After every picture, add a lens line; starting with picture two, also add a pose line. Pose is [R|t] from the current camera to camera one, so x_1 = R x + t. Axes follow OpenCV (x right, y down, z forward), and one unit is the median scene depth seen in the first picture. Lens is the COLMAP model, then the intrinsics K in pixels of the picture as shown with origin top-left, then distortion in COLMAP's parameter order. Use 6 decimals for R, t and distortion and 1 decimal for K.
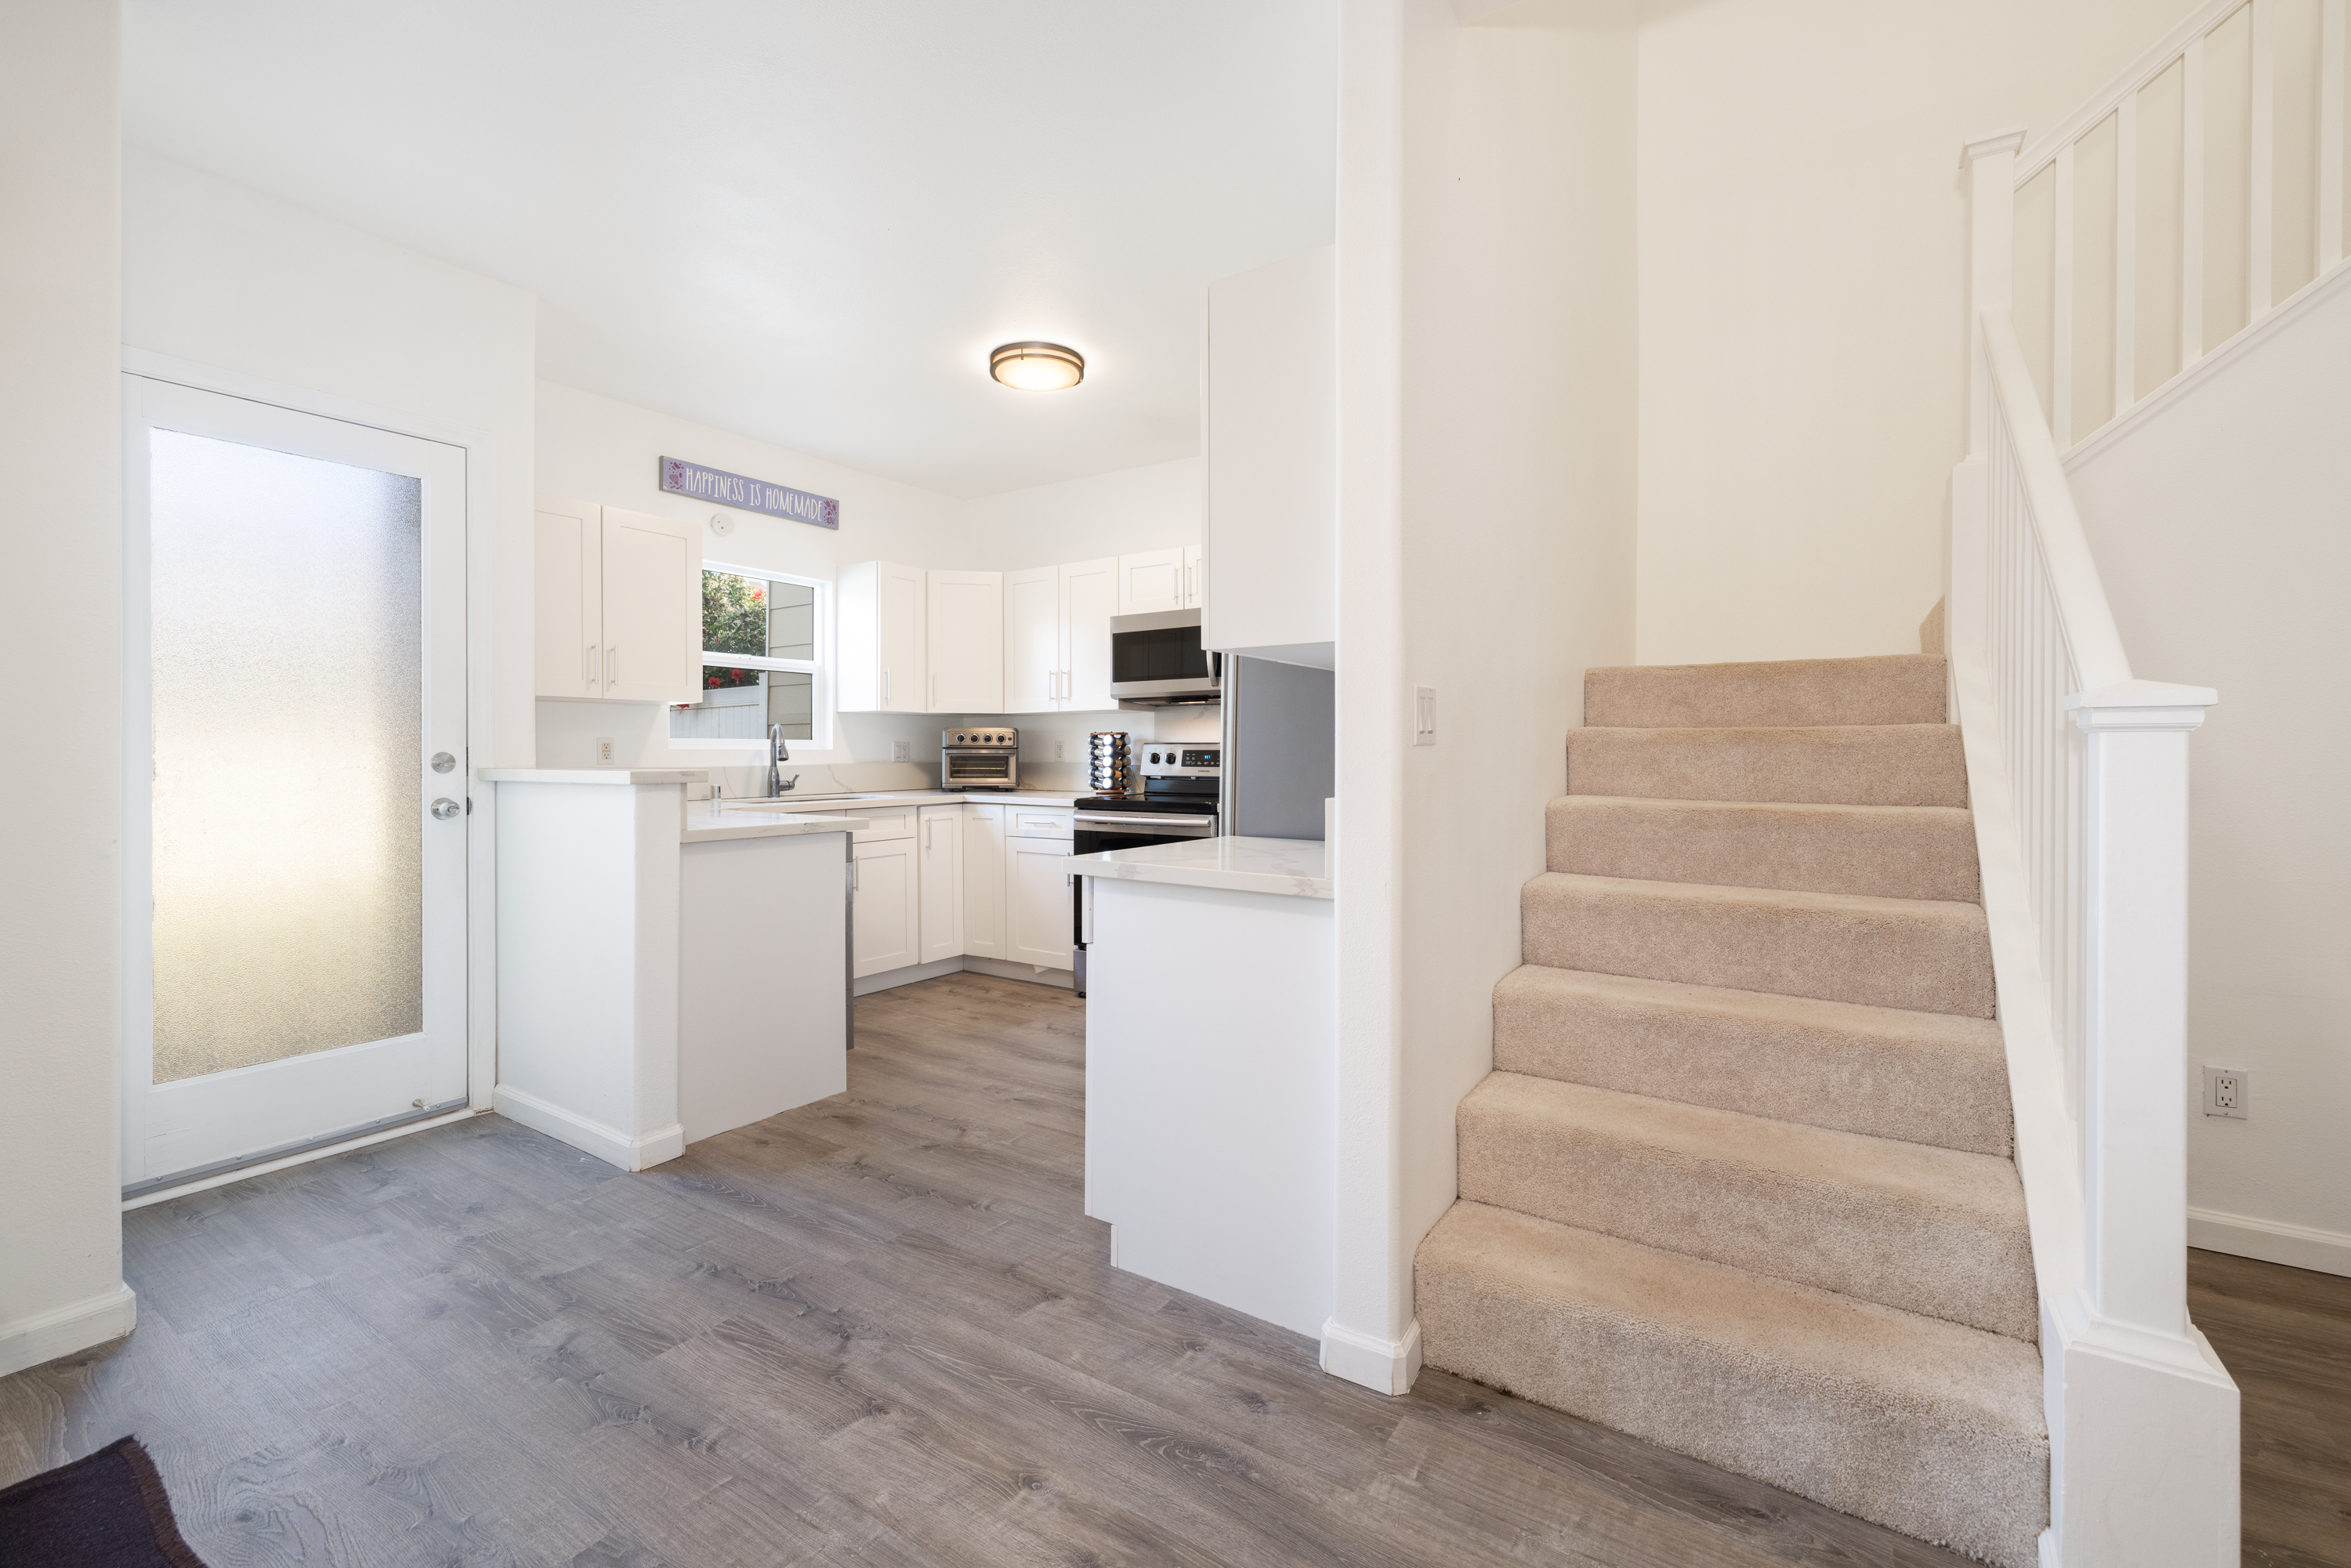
lens RADIAL K [[1010.2, 0, 1150.3], [0, 1010.2, 783.1], [0, 0, 1]] dist [0.001586, -0.000094]
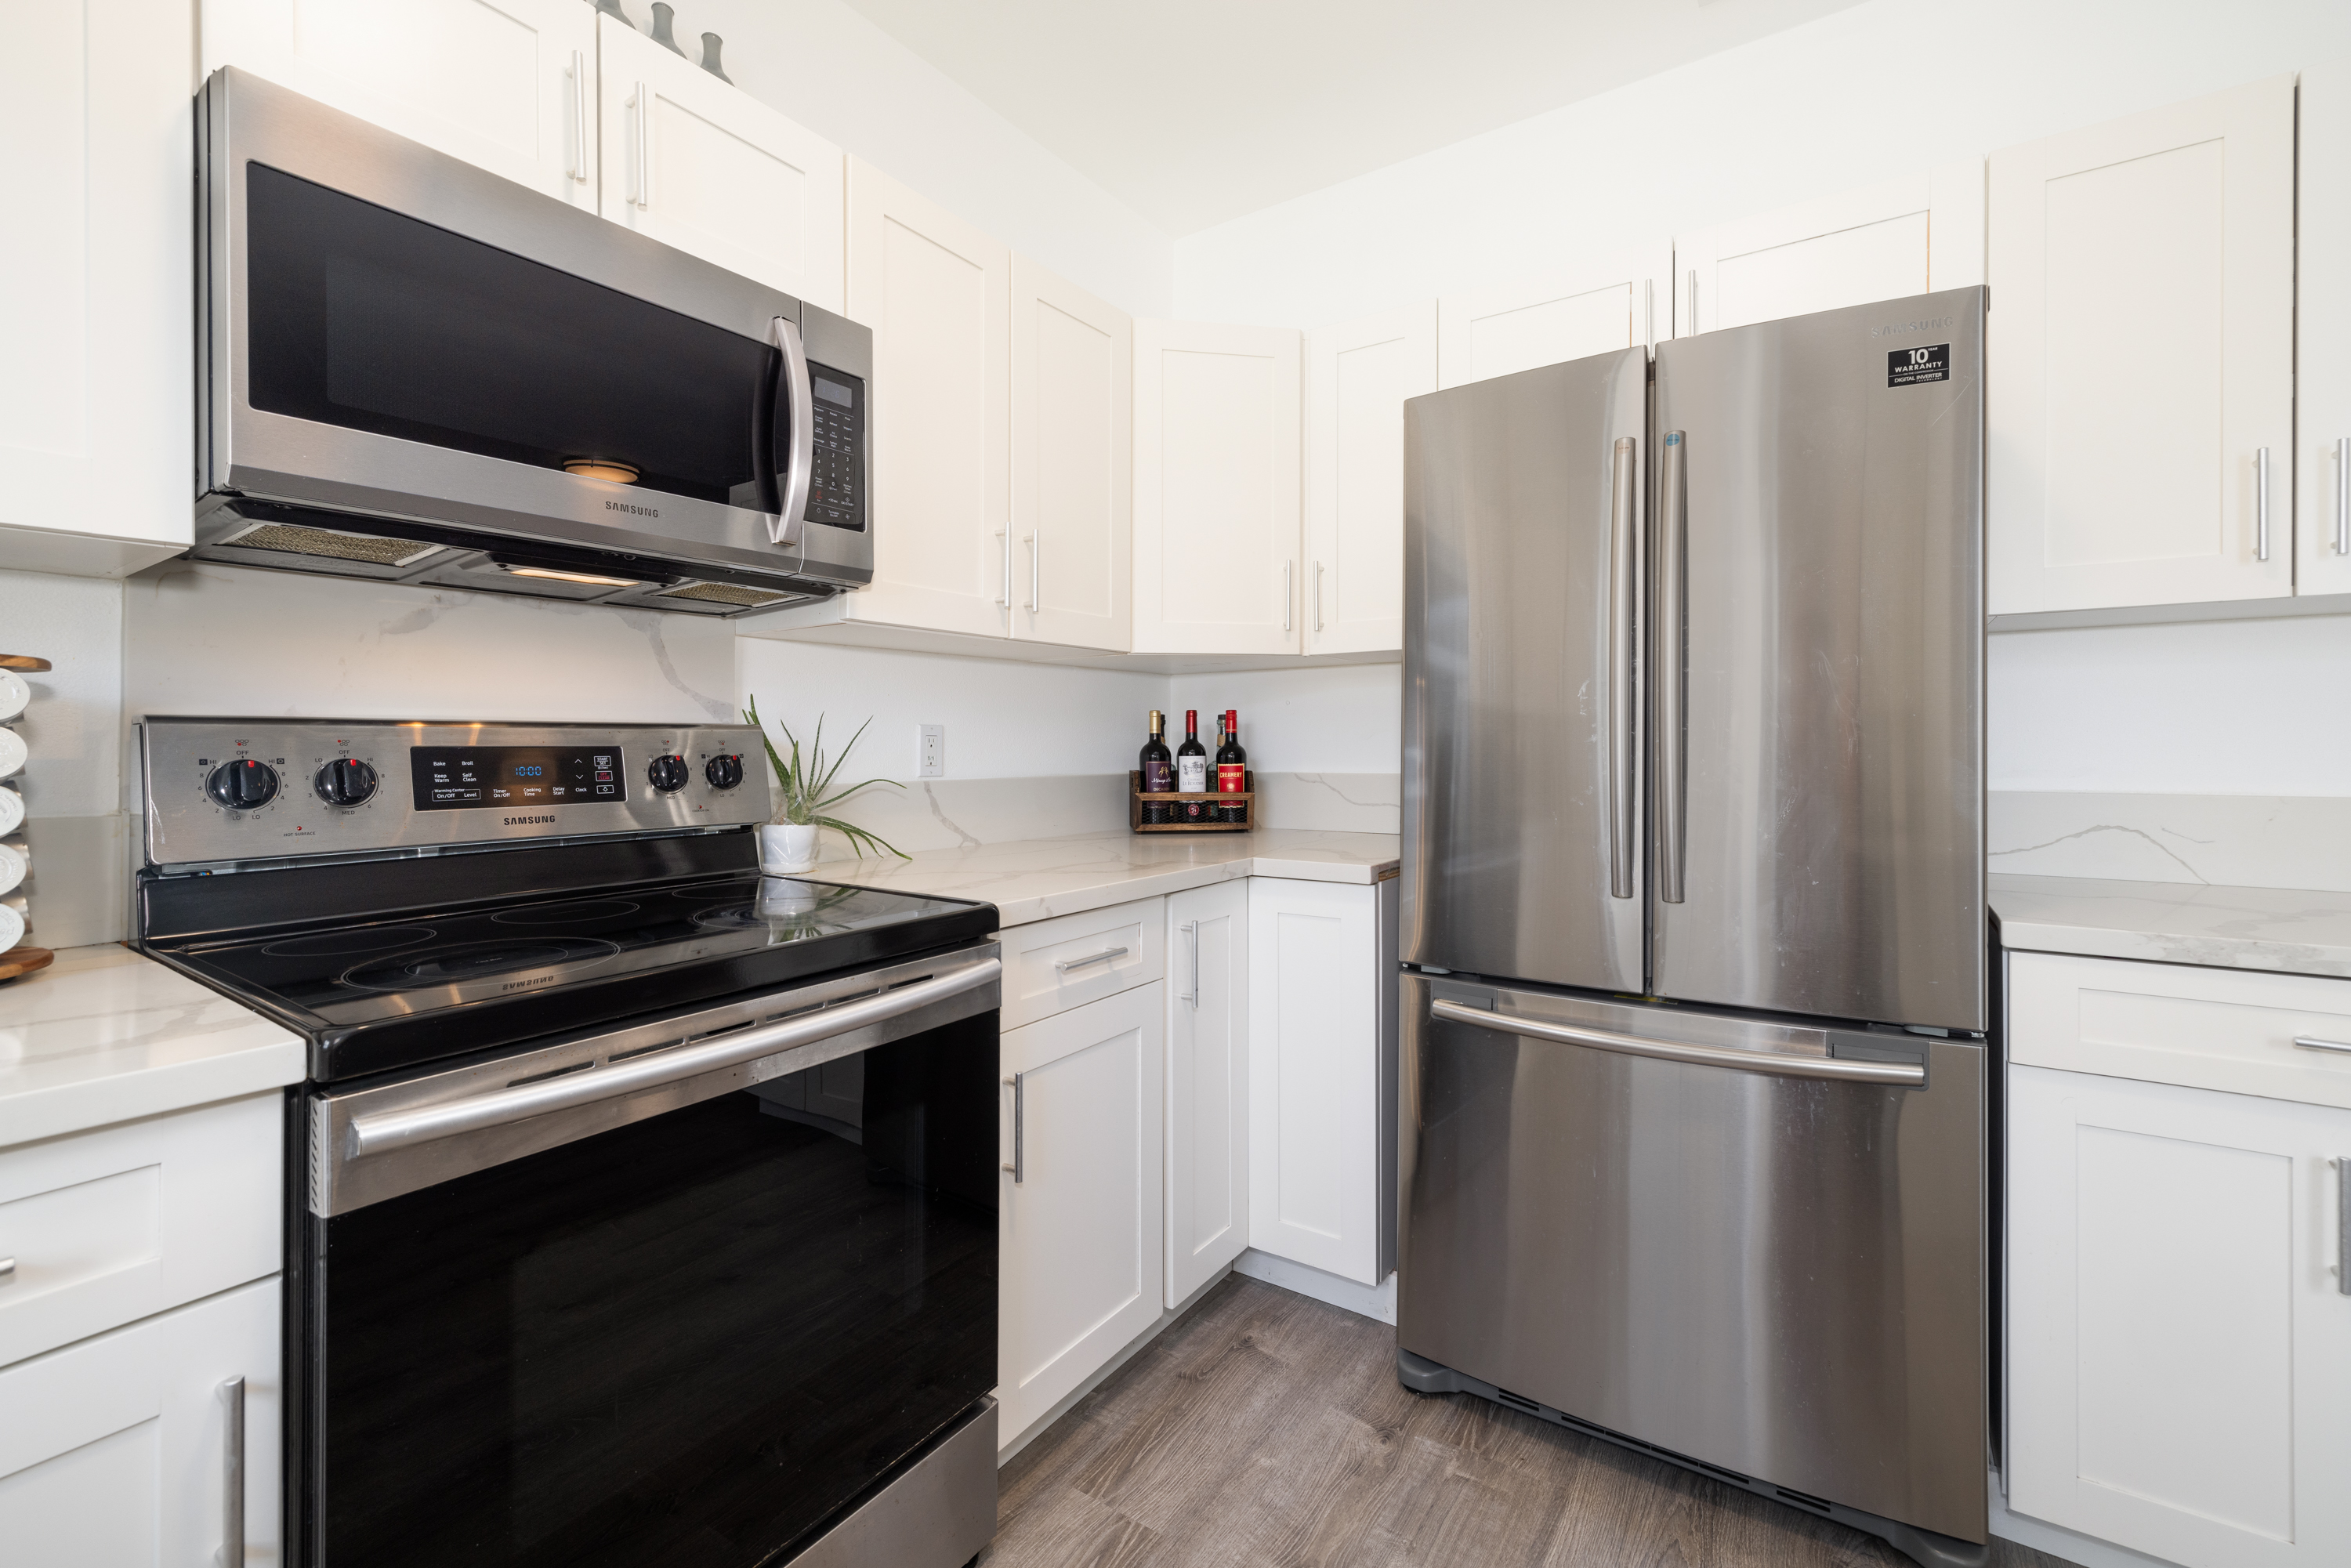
lens RADIAL K [[1010.2, 0, 1135.8], [0, 1010.2, 751.8], [0, 0, 1]] dist [0.001586, -0.000094]
pose [[-0.009688, -0.007901, 0.999922, -0.230256], [0.034796, 0.999361, 0.008234, -0.026876], [-0.999347, 0.034874, -0.009407, 0.806441]]
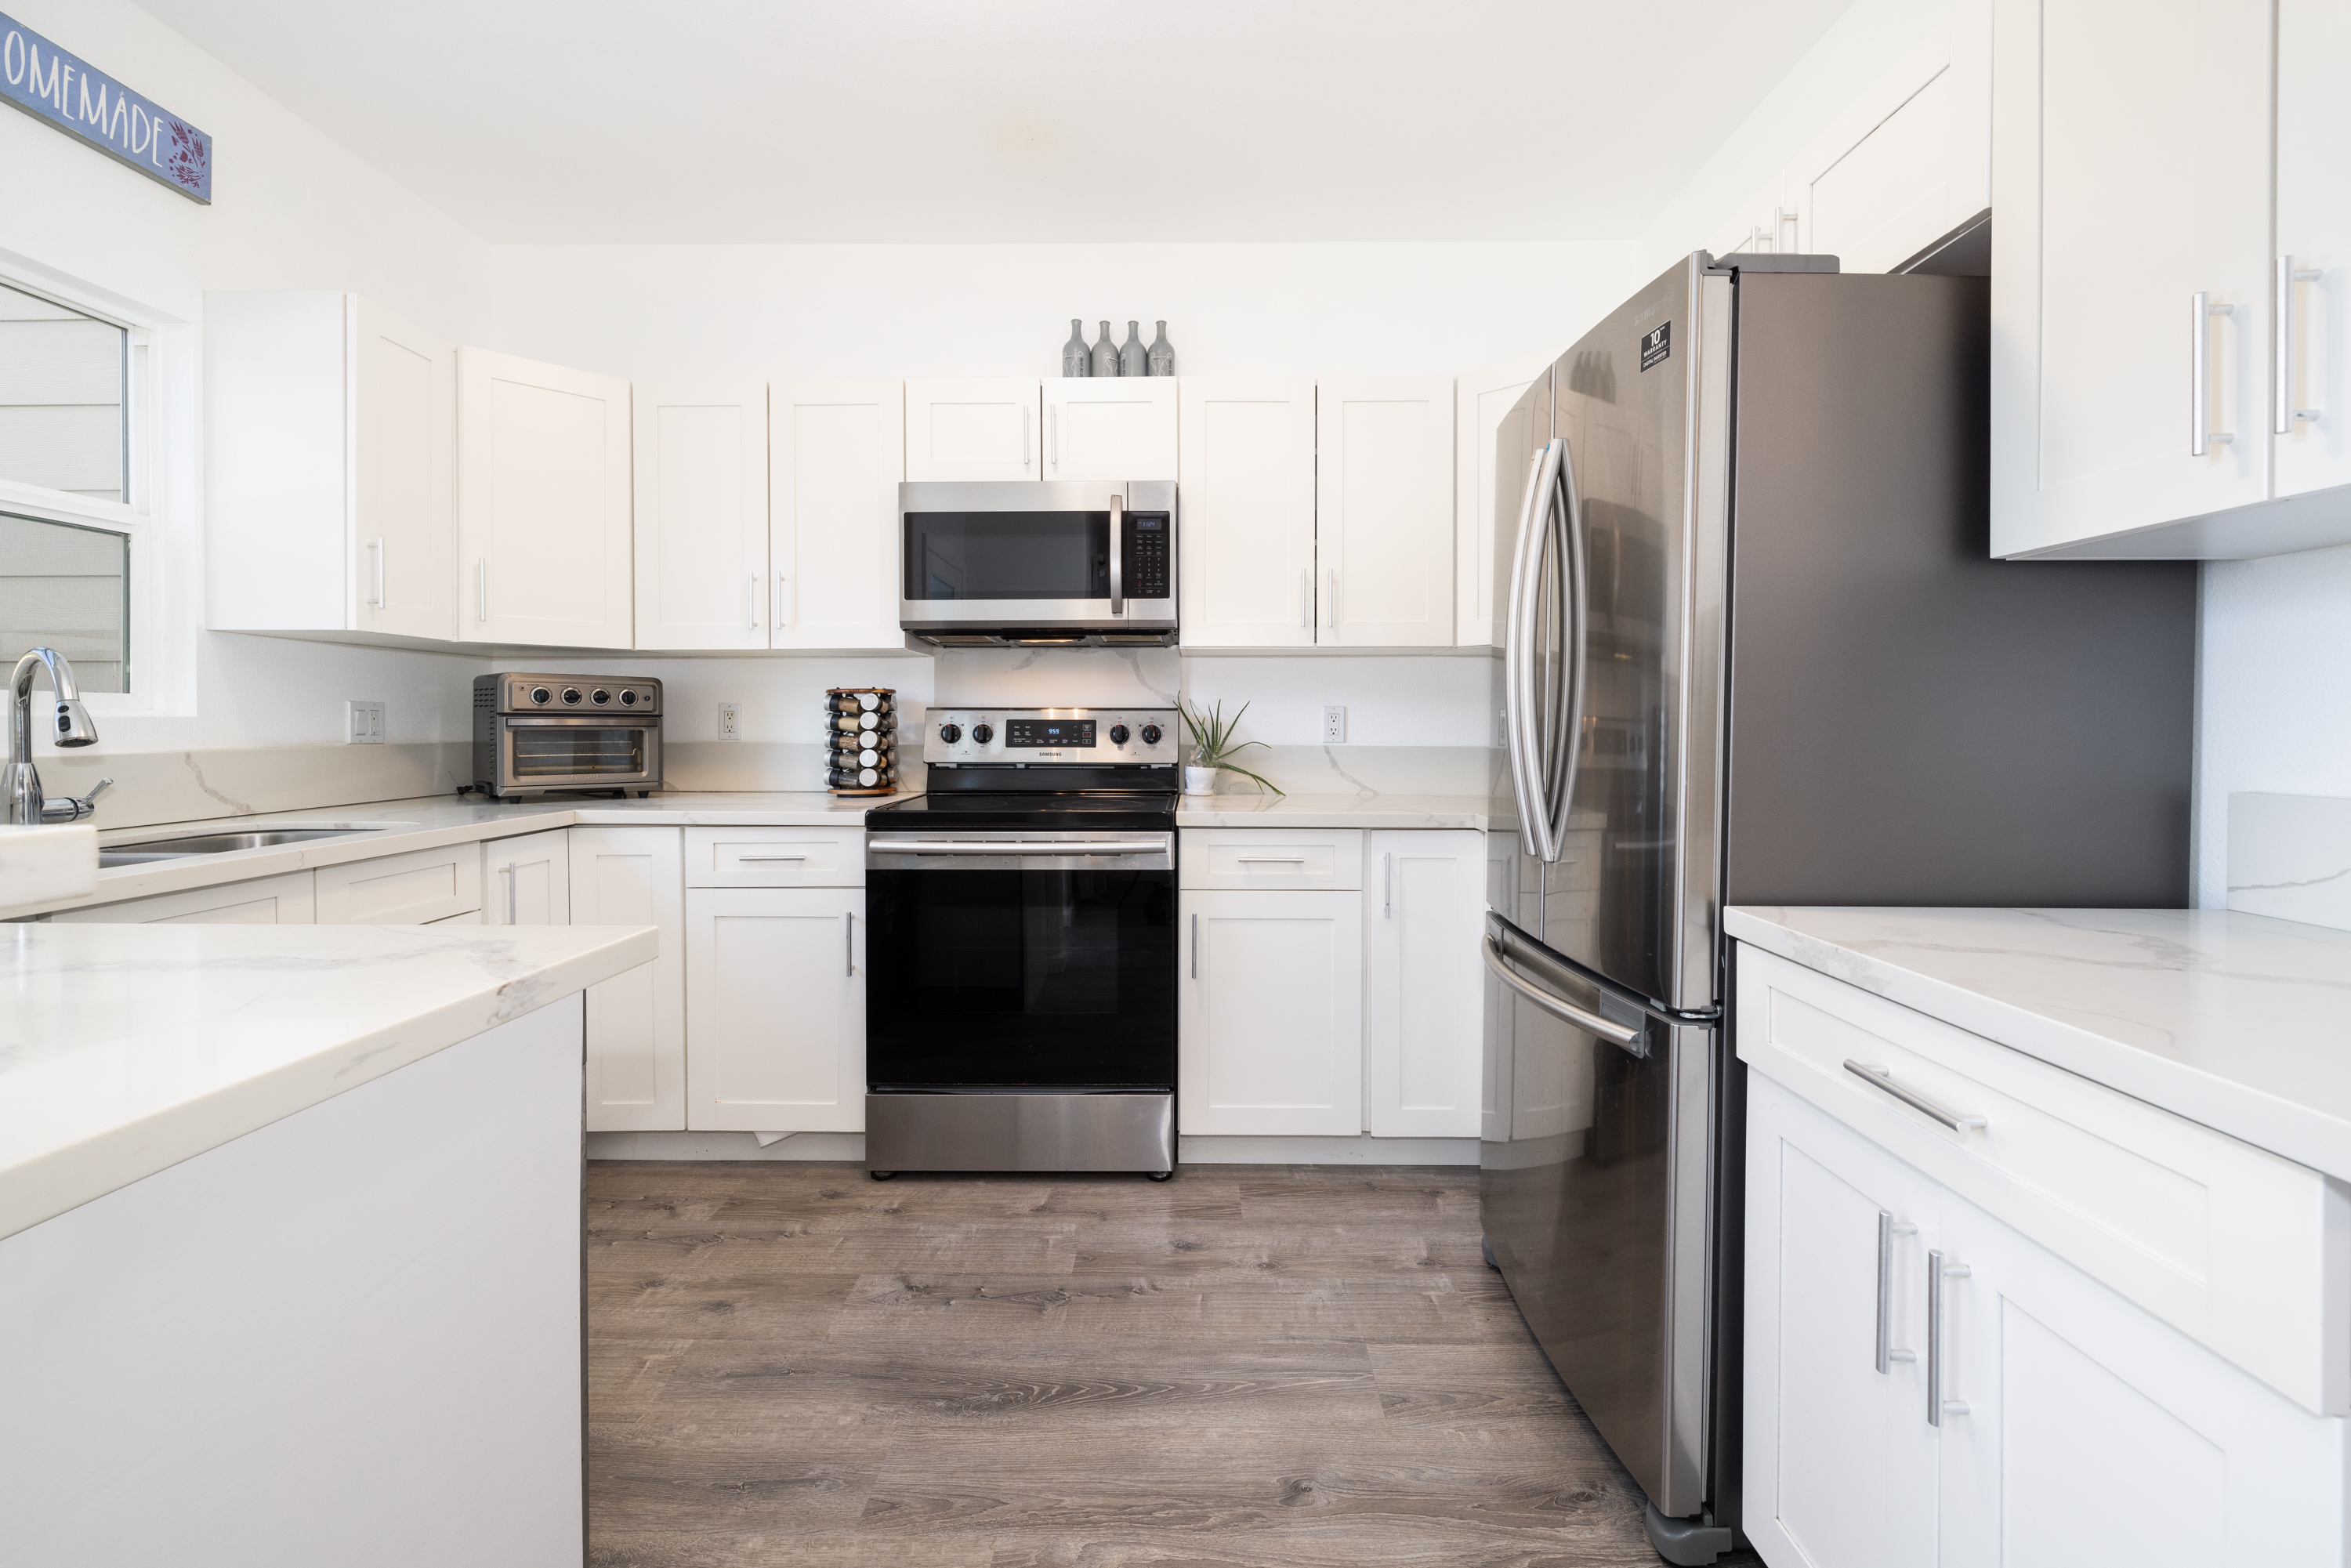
lens RADIAL K [[1010.2, 0, 1165.9], [0, 1010.2, 744.5], [0, 0, 1]] dist [0.001586, -0.000094]
pose [[0.829437, -0.011392, 0.558485, -0.224964], [0.016087, 0.999864, -0.003495, -0.014099], [-0.558369, 0.011883, 0.829507, 0.439594]]
